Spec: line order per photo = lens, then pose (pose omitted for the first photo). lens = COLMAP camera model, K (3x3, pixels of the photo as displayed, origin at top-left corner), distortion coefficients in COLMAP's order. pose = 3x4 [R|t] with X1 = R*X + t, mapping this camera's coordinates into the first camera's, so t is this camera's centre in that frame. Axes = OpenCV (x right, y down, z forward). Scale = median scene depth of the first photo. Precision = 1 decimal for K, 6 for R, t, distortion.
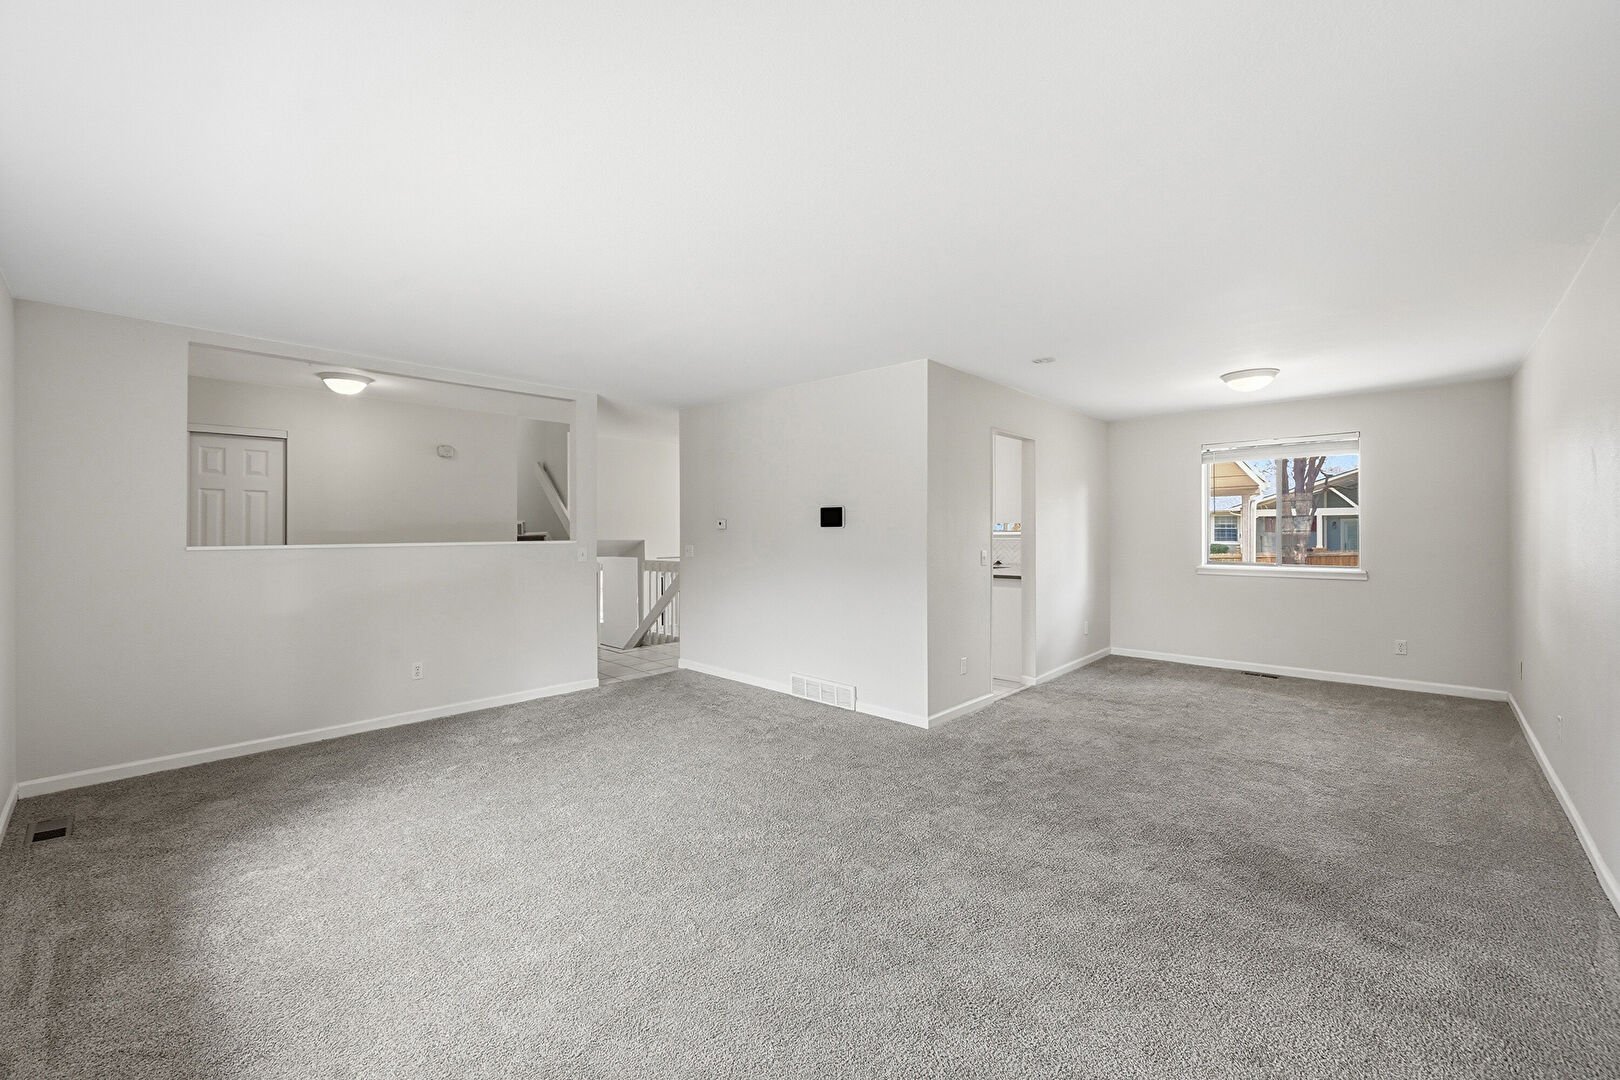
lens RADIAL K [[638.8, 0, 807.9], [0, 638.8, 537.0], [0, 0, 1]] dist [0.001773, 0.000174]
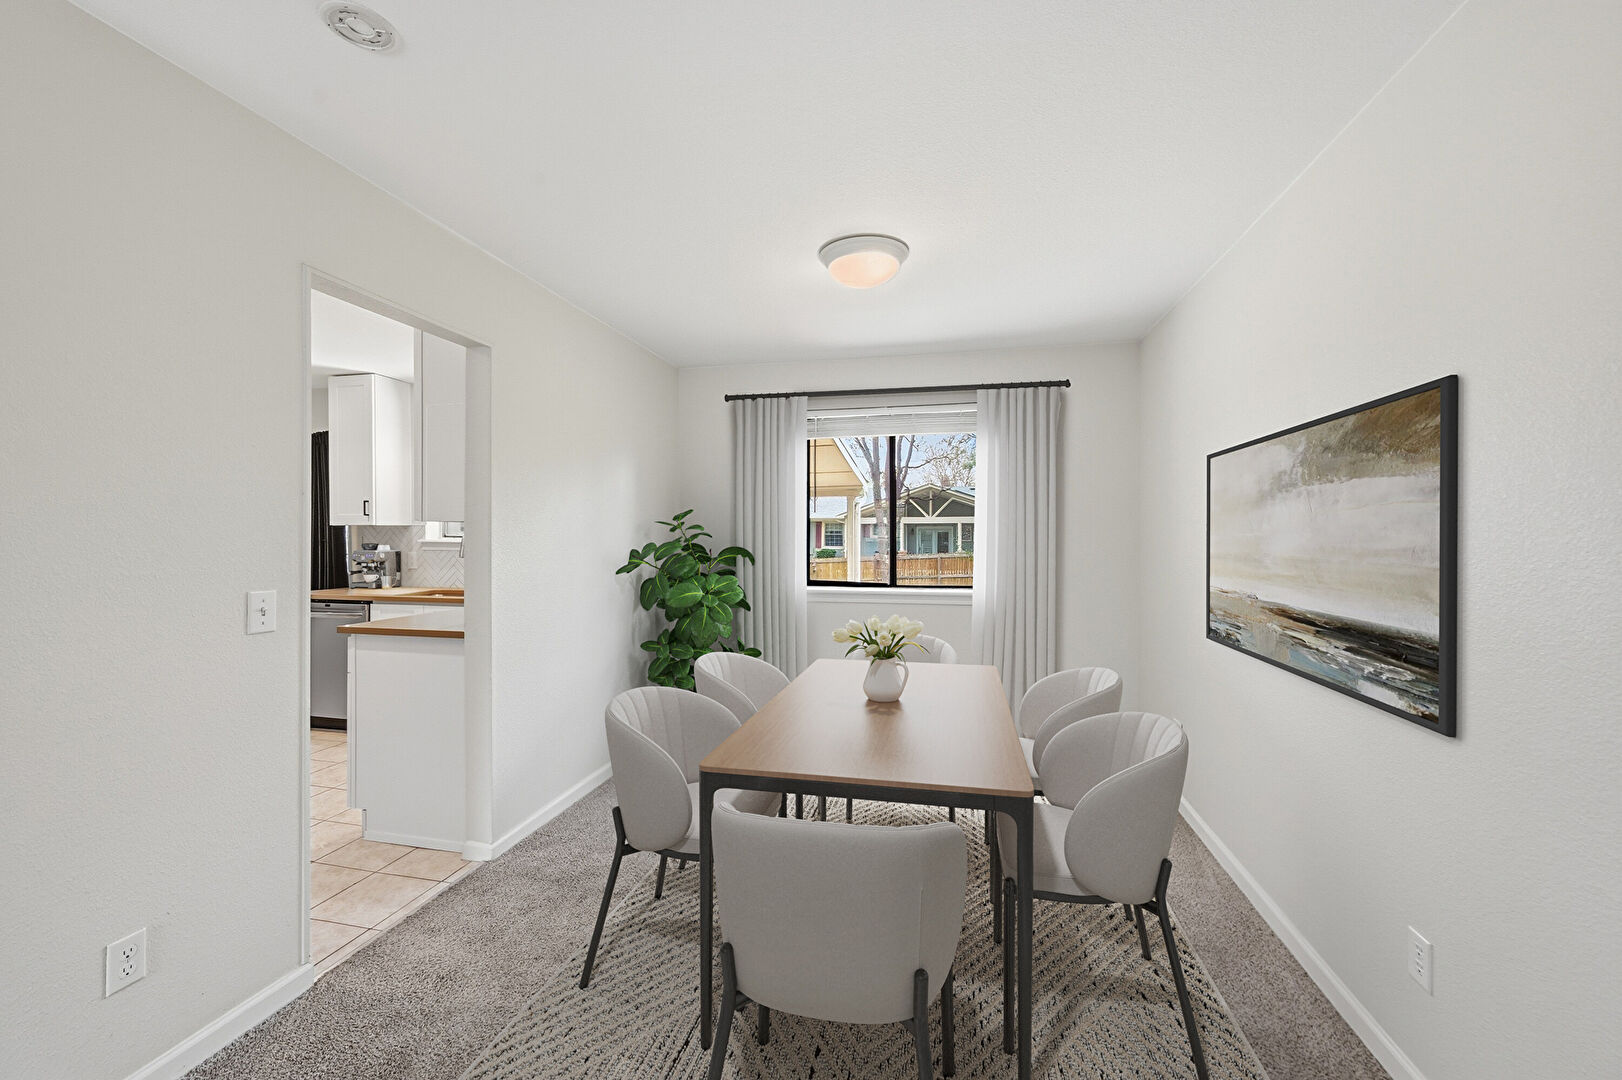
lens RADIAL K [[639.5, 0, 811.2], [0, 639.5, 540.0], [0, 0, 1]] dist [0.001773, 0.000174]
pose [[0.856789, 0.007374, 0.515614, 0.115814], [-0.007925, 0.999968, -0.001131, -0.003456], [-0.515606, -0.003117, 0.856820, 0.171848]]
